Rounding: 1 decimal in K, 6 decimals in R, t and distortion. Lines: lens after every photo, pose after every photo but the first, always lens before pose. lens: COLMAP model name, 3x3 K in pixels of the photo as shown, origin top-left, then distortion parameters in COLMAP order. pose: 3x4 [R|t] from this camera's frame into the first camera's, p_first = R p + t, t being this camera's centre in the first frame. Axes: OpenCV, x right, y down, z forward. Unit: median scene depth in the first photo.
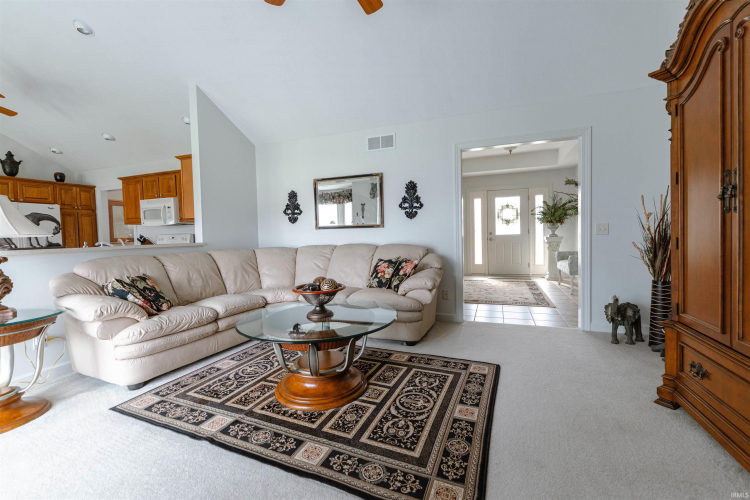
lens RADIAL K [[321.7, 0, 377.0], [0, 321.7, 247.1], [0, 0, 1]] dist [-0.002365, -0.000306]
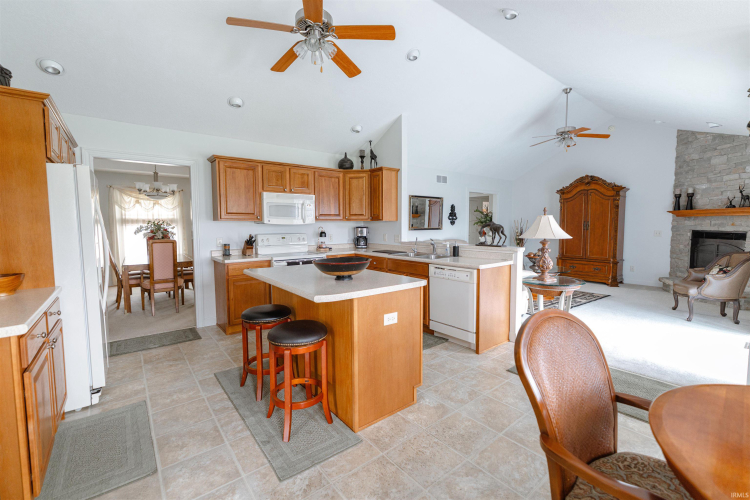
lens RADIAL K [[321.7, 0, 377.0], [0, 321.7, 247.1], [0, 0, 1]] dist [-0.002365, -0.000306]
pose [[0.510778, -0.039436, 0.858808, -1.630651], [0.029812, 0.999159, 0.028150, -0.027764], [-0.859196, 0.011225, 0.511524, 0.433616]]
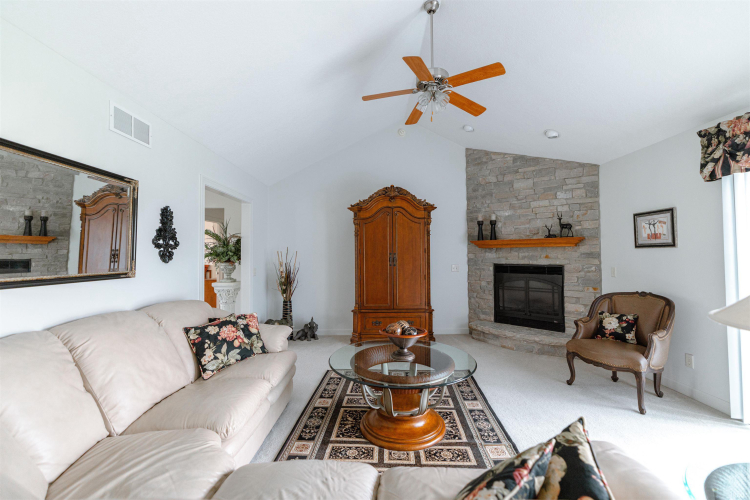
lens RADIAL K [[321.7, 0, 377.0], [0, 321.7, 247.1], [0, 0, 1]] dist [-0.002365, -0.000306]
pose [[-0.358303, 0.049108, 0.932313, -0.659147], [0.057493, 0.997881, -0.030466, -0.073255], [-0.931833, 0.042685, -0.360367, 0.814907]]
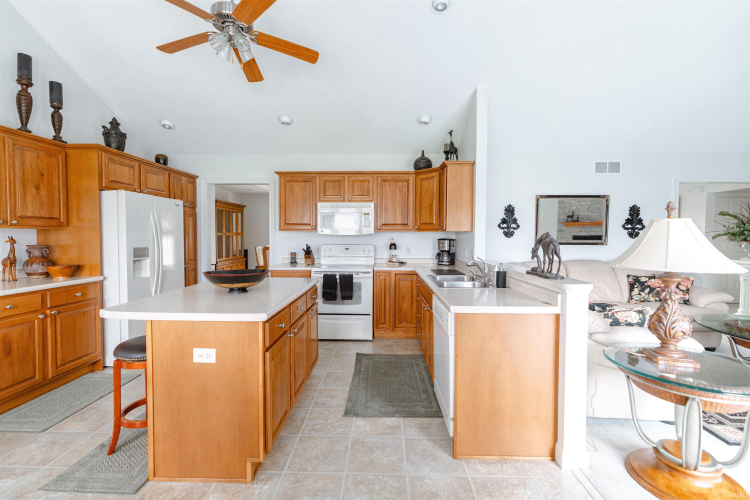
lens RADIAL K [[327.9, 0, 374.7], [0, 327.9, 245.4], [0, 0, 1]] dist [-0.001398, -0.000423]
pose [[0.943014, 0.018233, 0.332254, -1.104054], [-0.012955, 0.999752, -0.018092, -0.030457], [-0.332501, 0.012757, 0.943017, 0.216436]]
